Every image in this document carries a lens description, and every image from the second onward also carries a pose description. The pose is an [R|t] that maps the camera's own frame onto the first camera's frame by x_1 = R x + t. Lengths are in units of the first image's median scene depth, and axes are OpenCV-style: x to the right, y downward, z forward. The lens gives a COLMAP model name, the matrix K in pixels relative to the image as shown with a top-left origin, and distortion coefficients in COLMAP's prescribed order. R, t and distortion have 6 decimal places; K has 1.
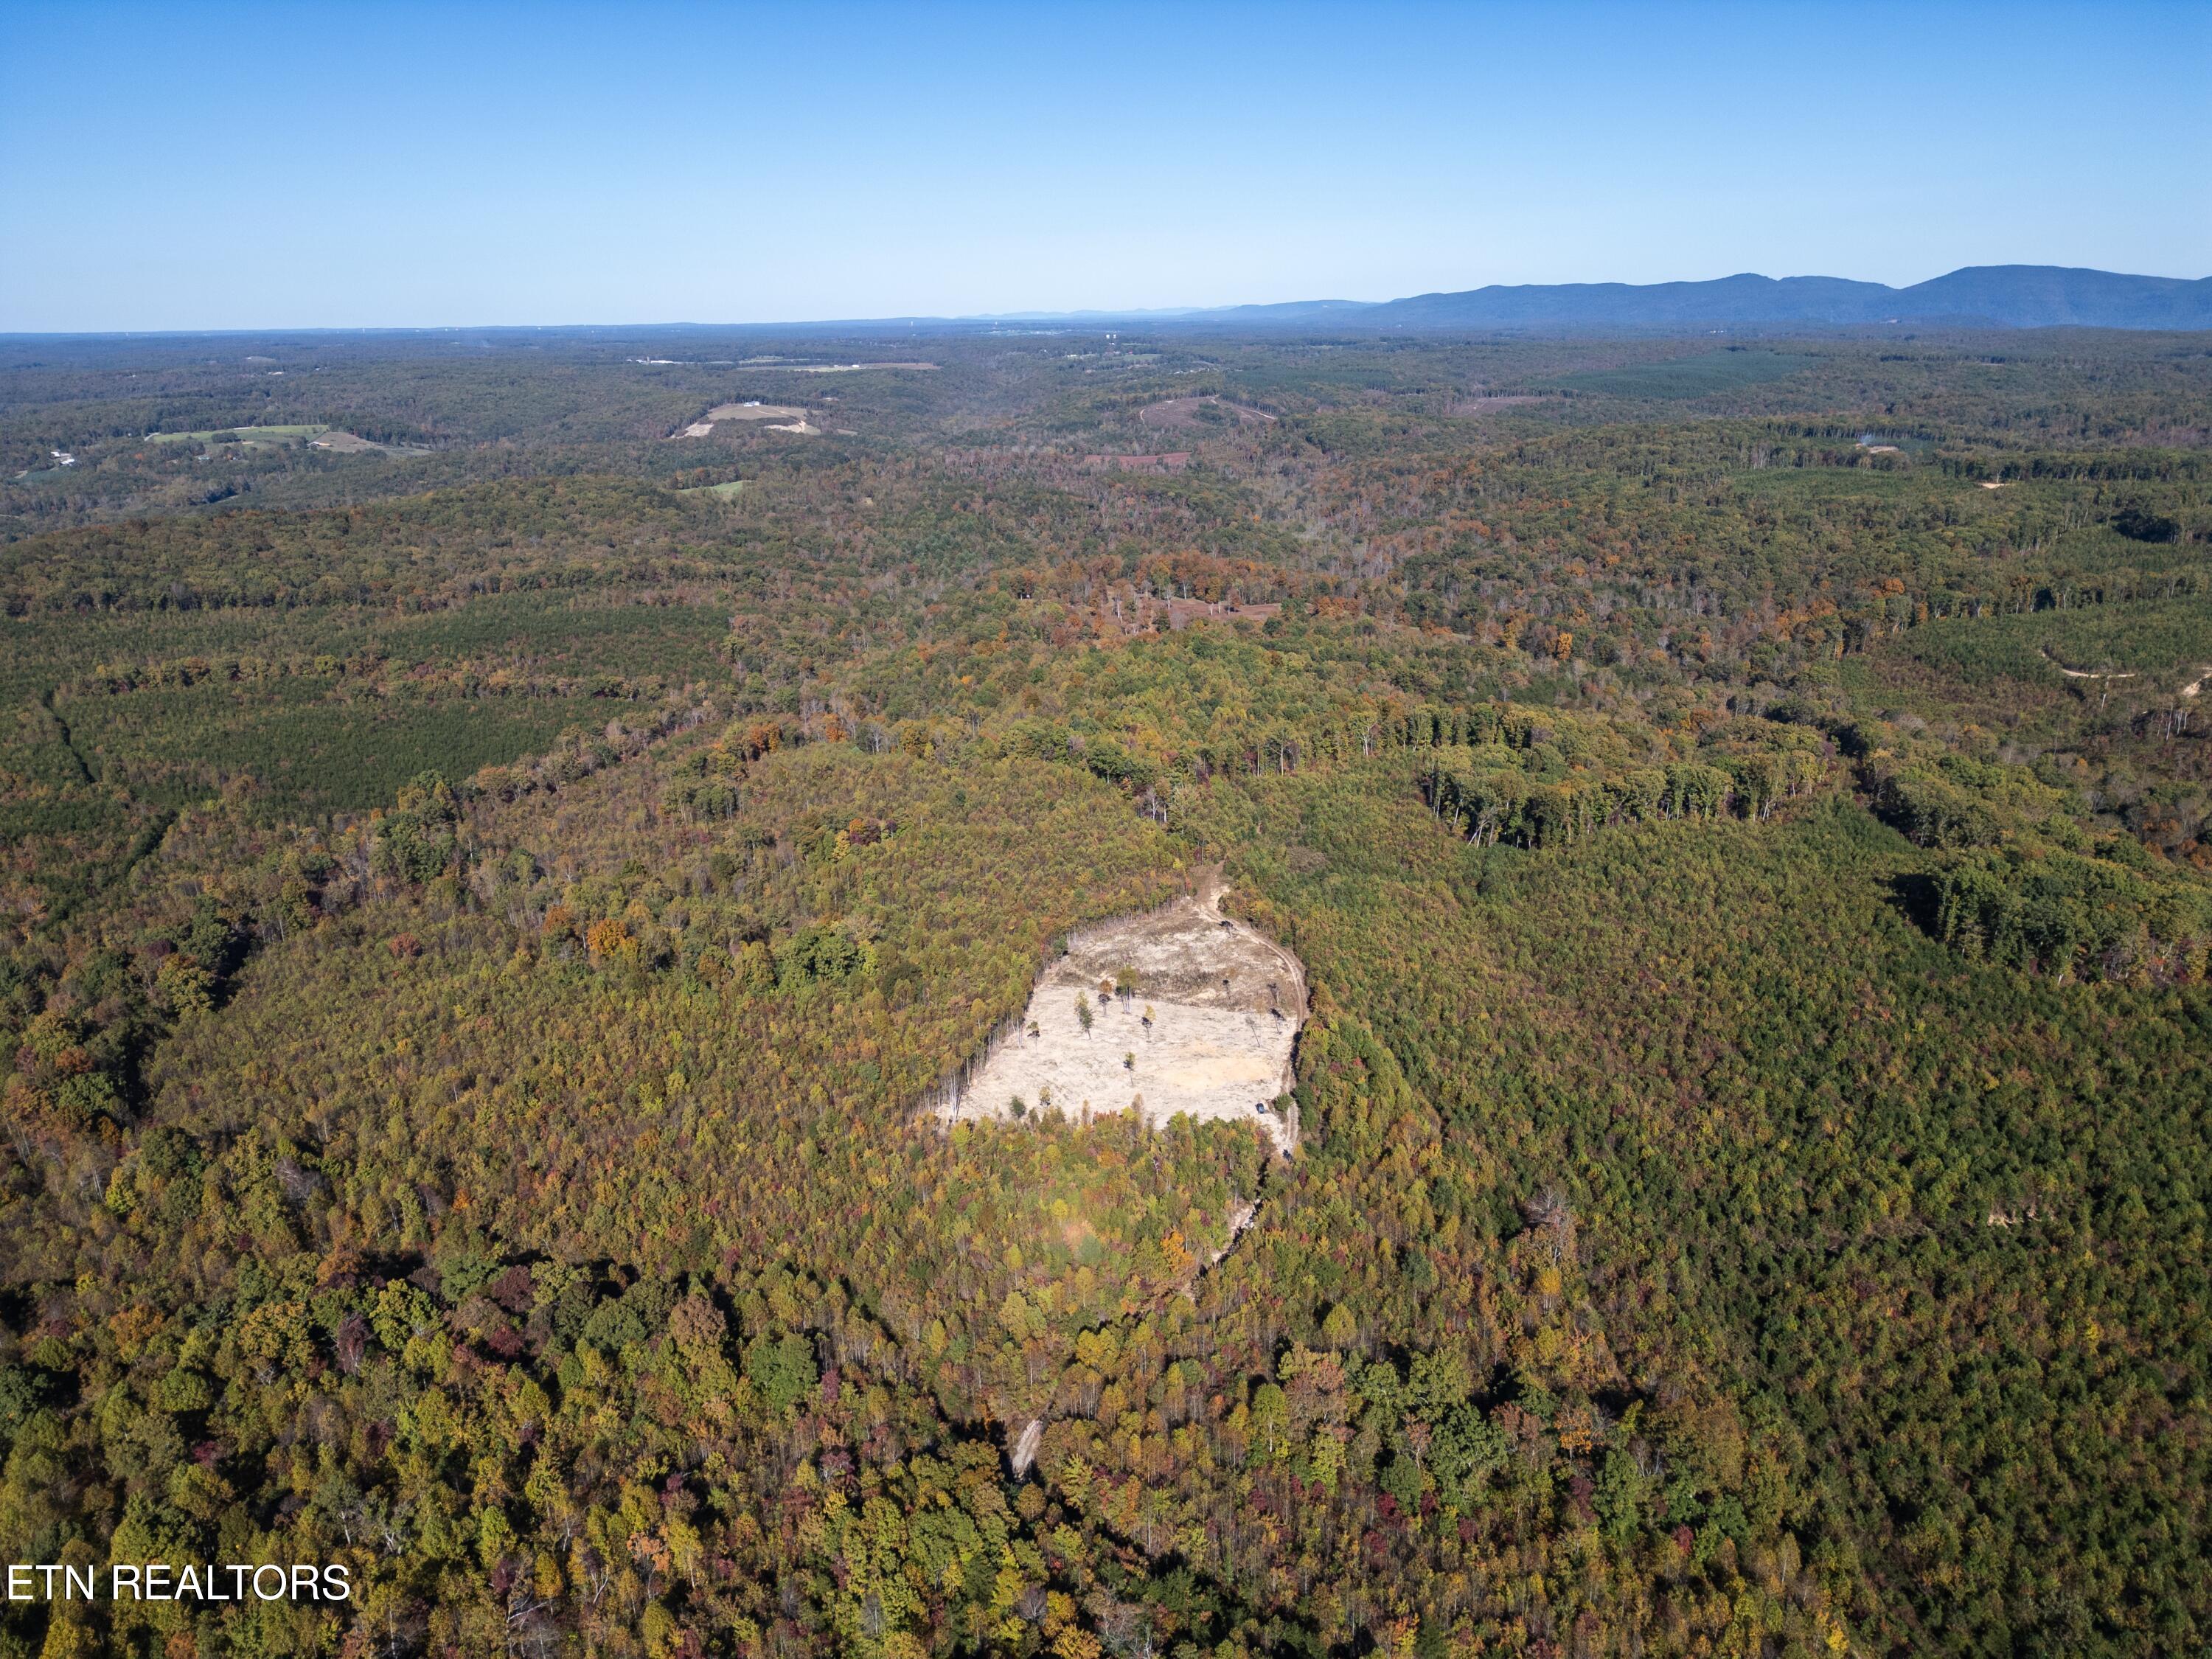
lens RADIAL K [[1567.9, 0, 1106.0], [0, 1567.9, 829.5], [0, 0, 1]] dist [0.068326, -0.065561]
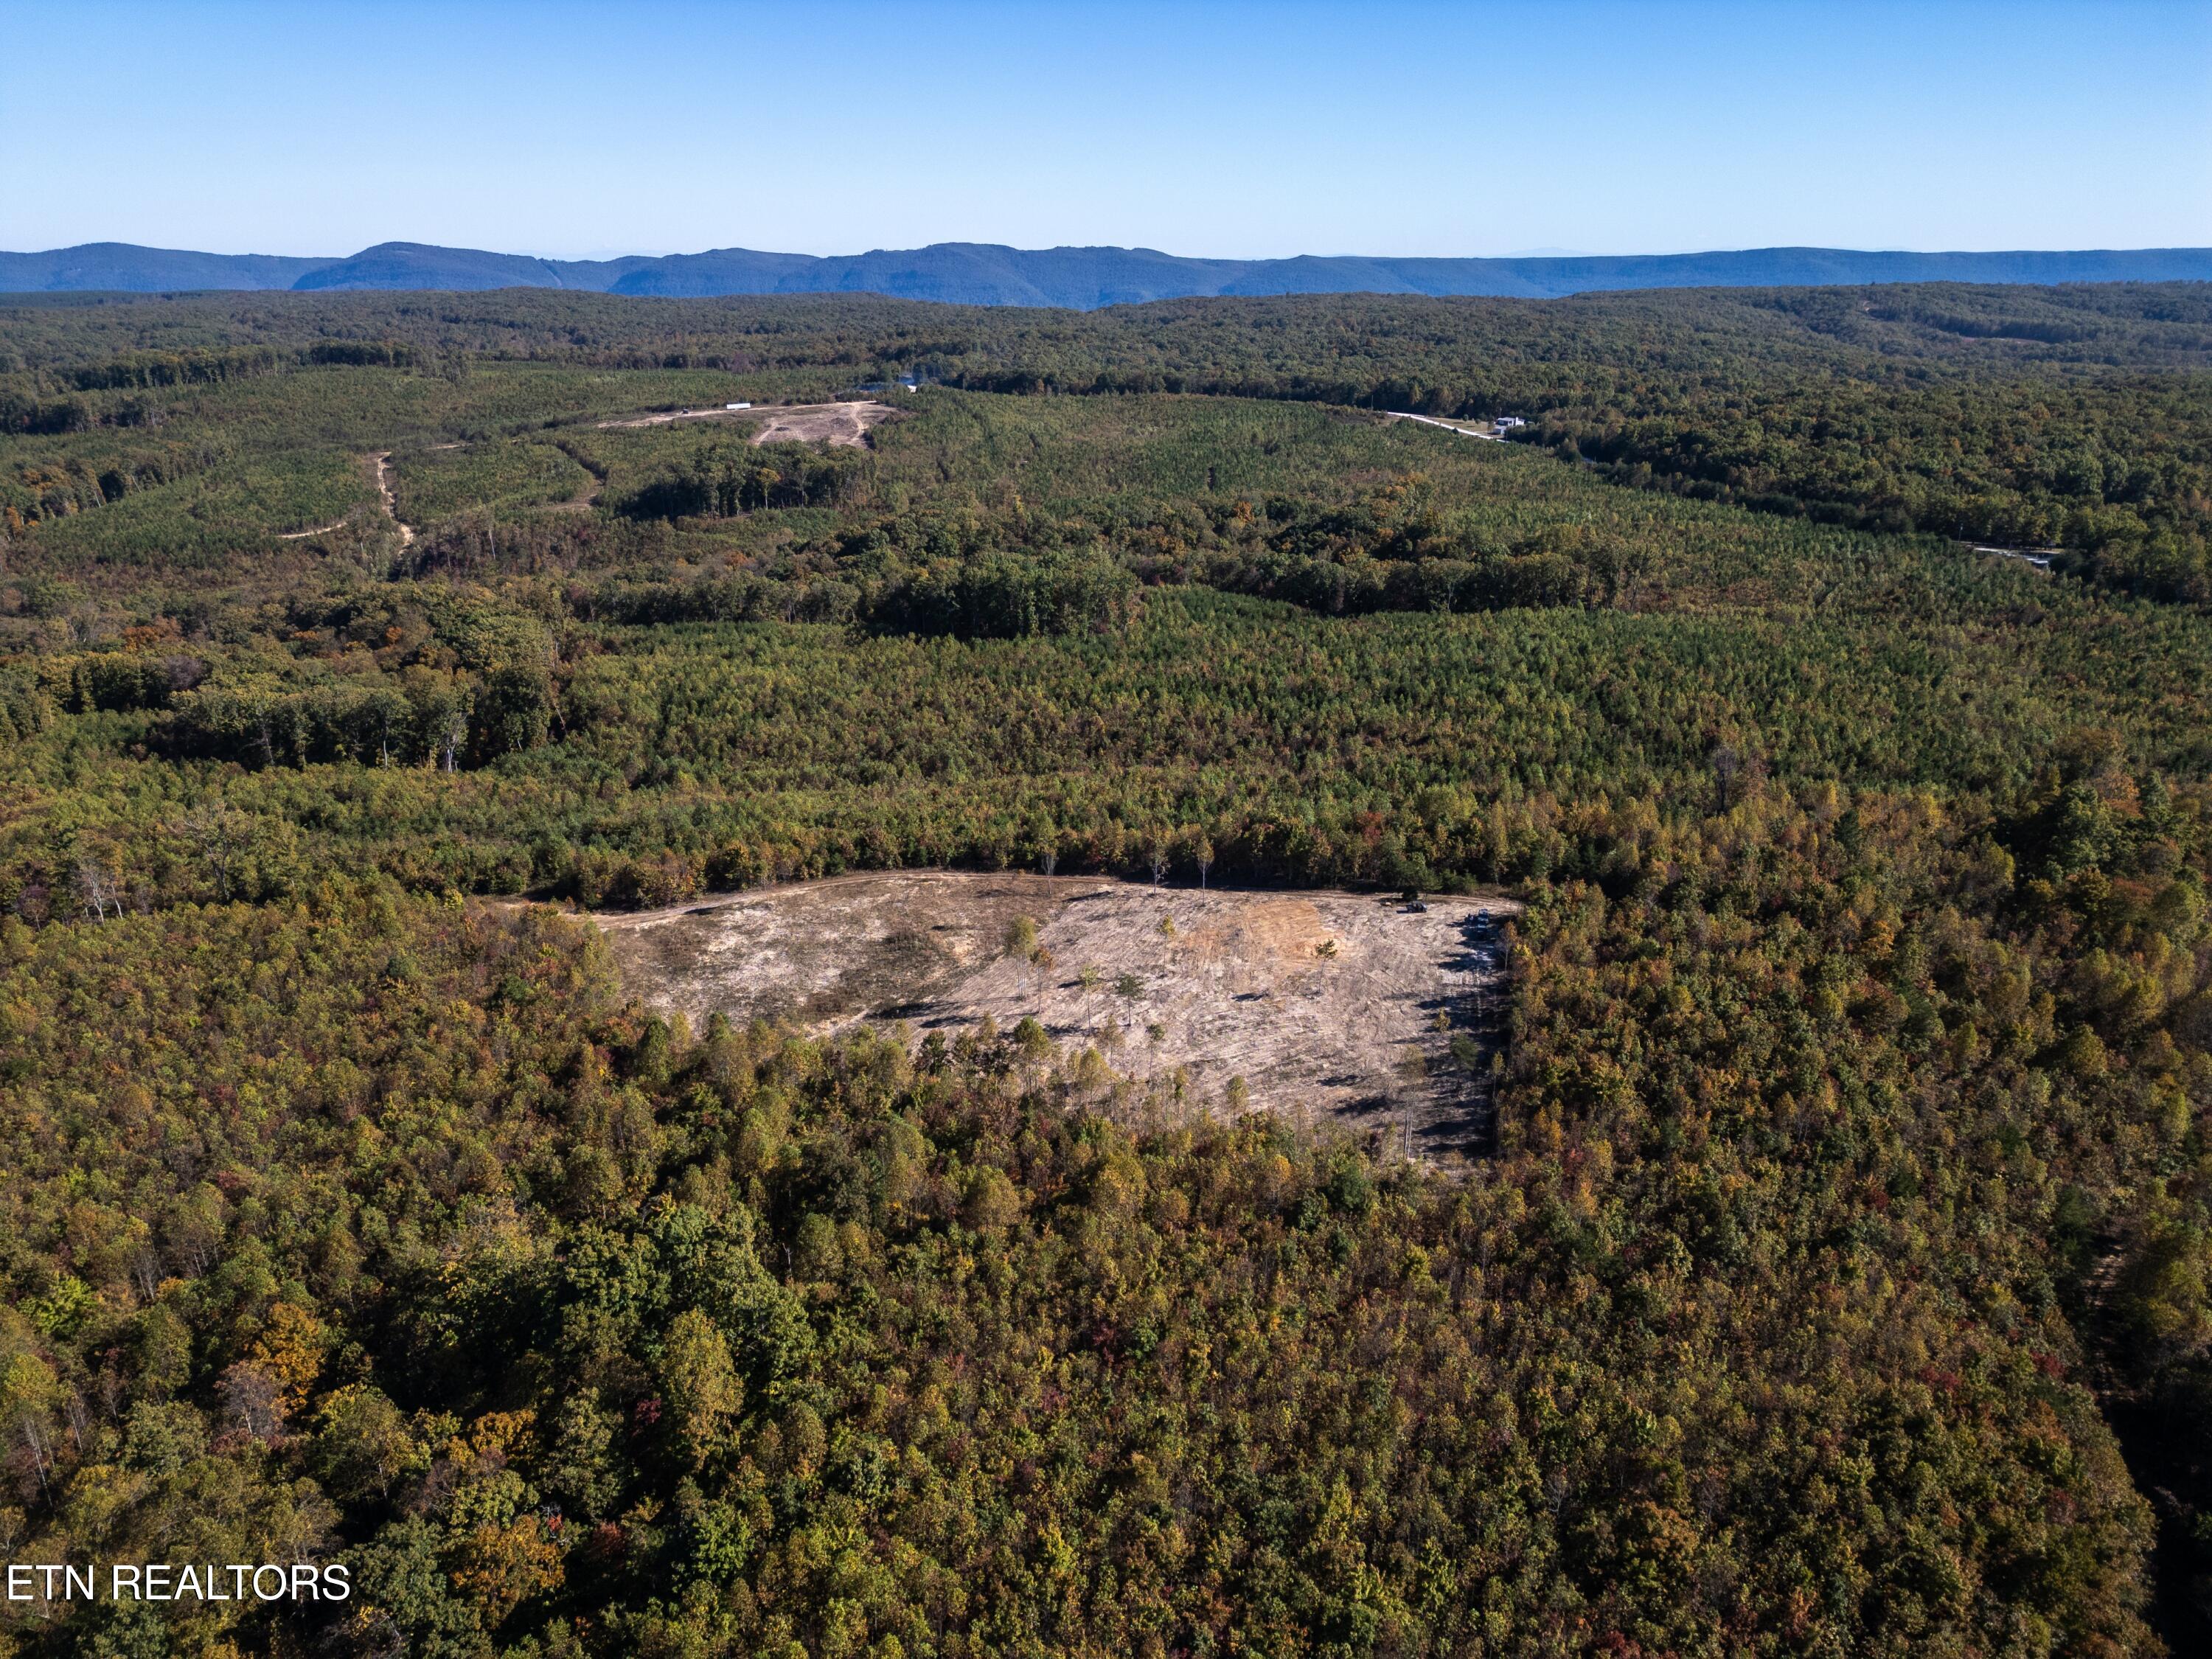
lens RADIAL K [[1509.5, 0, 1106.0], [0, 1509.5, 829.5], [0, 0, 1]] dist [0.062948, -0.055511]
pose [[0.118924, -0.322438, 0.939091, -0.439390], [0.324470, 0.906496, 0.270156, -0.072834], [-0.938390, 0.272579, 0.212425, 0.752648]]
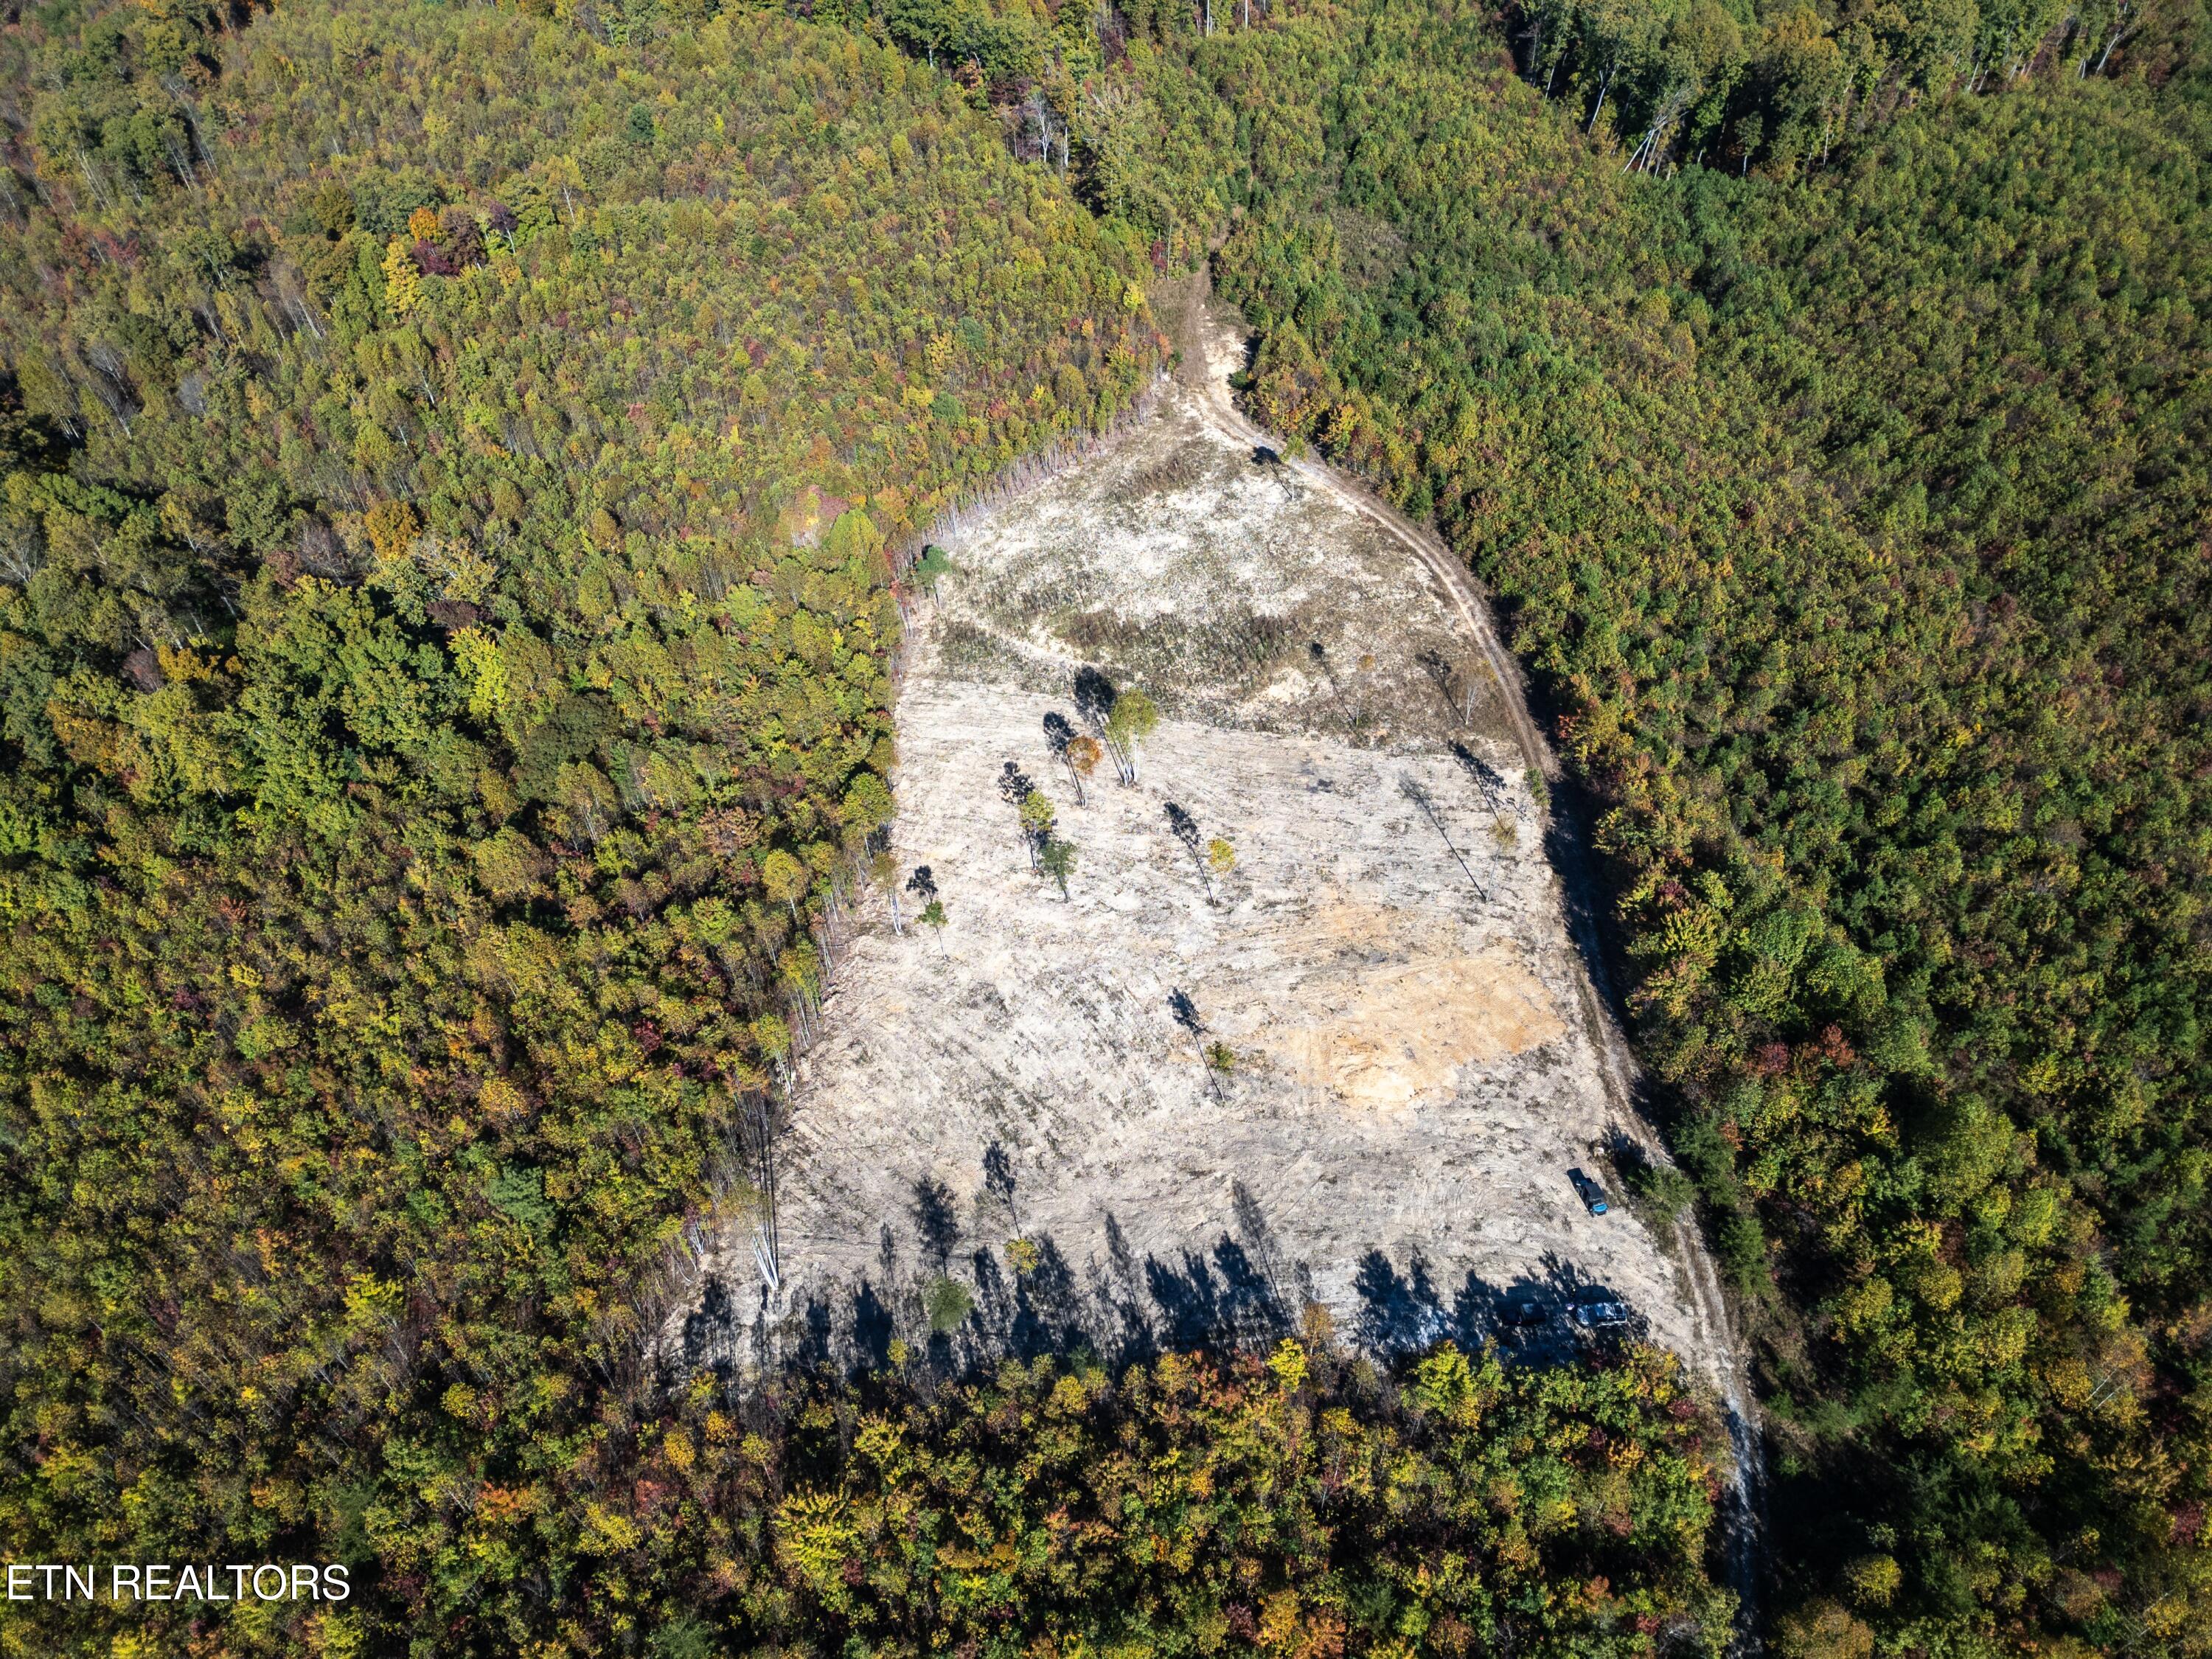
lens RADIAL K [[1567.9, 0, 1106.0], [0, 1567.9, 829.5], [0, 0, 1]] dist [0.068326, -0.065561]
pose [[0.987341, -0.112911, 0.111397, -0.037773], [0.048493, 0.883574, 0.465773, -0.064759], [-0.151019, -0.454475, 0.877864, 0.557854]]
